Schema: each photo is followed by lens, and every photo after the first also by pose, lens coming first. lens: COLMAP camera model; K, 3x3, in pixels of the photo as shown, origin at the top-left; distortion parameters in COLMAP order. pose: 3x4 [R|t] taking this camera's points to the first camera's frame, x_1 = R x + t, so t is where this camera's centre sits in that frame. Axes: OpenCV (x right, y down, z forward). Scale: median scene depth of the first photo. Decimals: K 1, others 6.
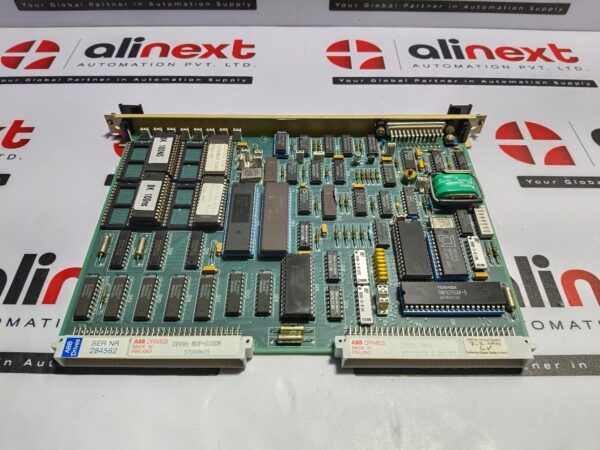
lens RADIAL K [[460.2, 0, 300.0], [0, 460.2, 225.0], [0, 0, 1]] dist [0.049654, -0.105991]
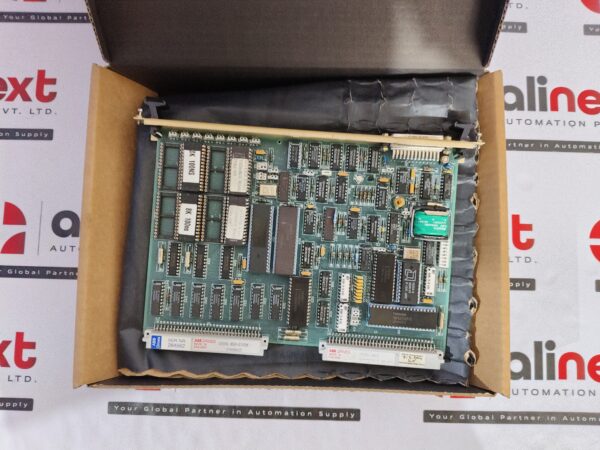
lens RADIAL K [[460.2, 0, 300.0], [0, 460.2, 225.0], [0, 0, 1]] dist [0.049654, -0.105991]
pose [[0.997468, 0.071084, -0.002349, -0.014354], [-0.054623, 0.786791, 0.614798, -0.872696], [0.045551, -0.613113, 0.788681, -0.002615]]
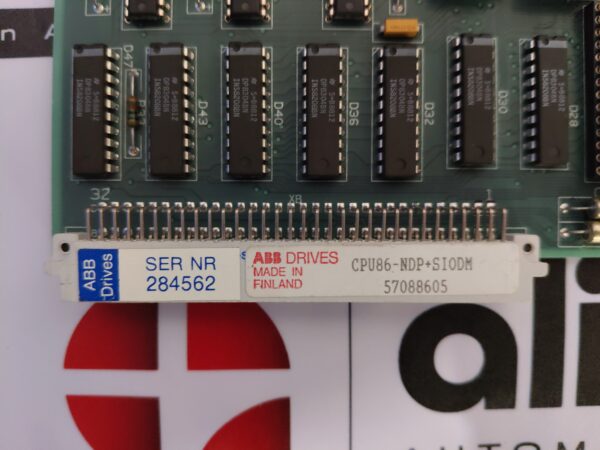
lens RADIAL K [[460.2, 0, 300.0], [0, 460.2, 225.0], [0, 0, 1]] dist [0.049654, -0.105991]
pose [[0.999979, 0.005500, 0.003530, -0.260825], [-0.006477, 0.762227, 0.647278, -0.018294], [0.000869, -0.647287, 0.762246, 0.587865]]
